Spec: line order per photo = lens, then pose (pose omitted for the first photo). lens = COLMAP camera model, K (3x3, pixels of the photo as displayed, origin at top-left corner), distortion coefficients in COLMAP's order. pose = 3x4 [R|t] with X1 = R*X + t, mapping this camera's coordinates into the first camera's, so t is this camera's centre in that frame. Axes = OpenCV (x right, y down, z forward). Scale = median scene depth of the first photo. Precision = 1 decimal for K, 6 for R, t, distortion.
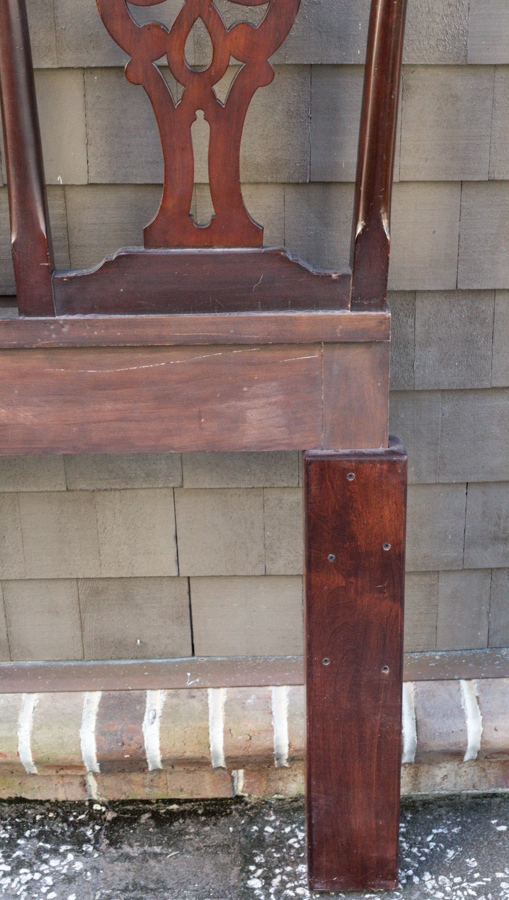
lens RADIAL K [[1454.5, 0, 320.5], [0, 1454.5, 483.3], [0, 0, 1]] dist [-0.106975, 0.000000]
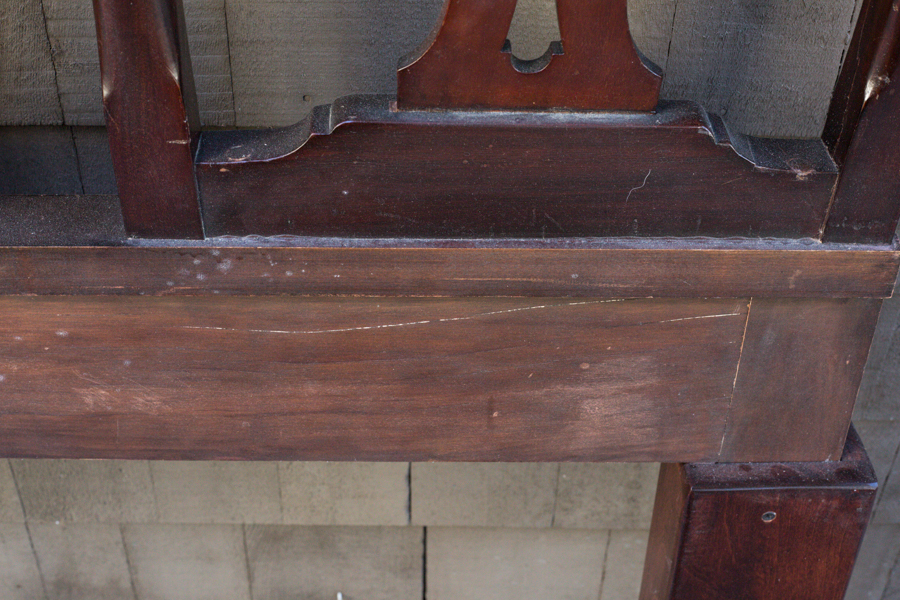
lens RADIAL K [[1385.0, 0, 438.1], [0, 1385.0, 299.9], [0, 0, 1]] dist [-0.123688, 0.000000]
pose [[0.999366, 0.035312, -0.004579, -0.099953], [-0.032826, 0.963484, 0.265745, -0.209504], [0.013796, -0.265426, 0.964032, 0.540644]]
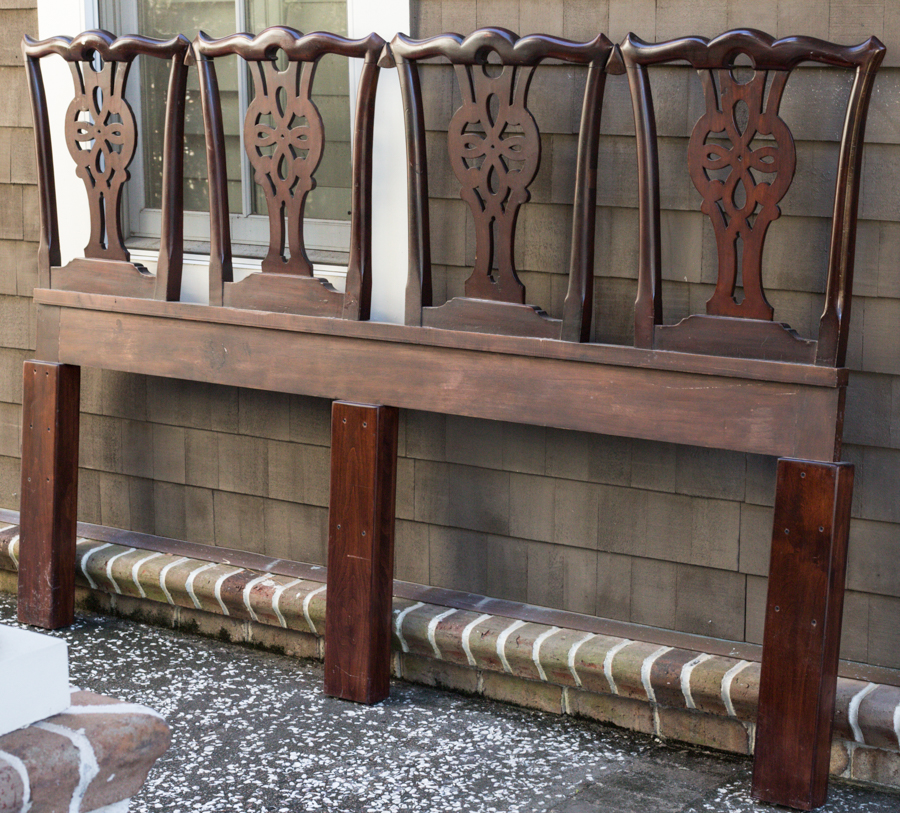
lens RADIAL K [[2261.3, 0, 421.0], [0, 2261.3, 282.0], [0, 0, 1]] dist [-0.055439, 0.000000]
pose [[0.777588, 0.067511, -0.625140, 1.173860], [-0.298969, 0.914339, -0.273135, 0.575742], [0.553150, 0.399284, 0.731162, -1.026366]]
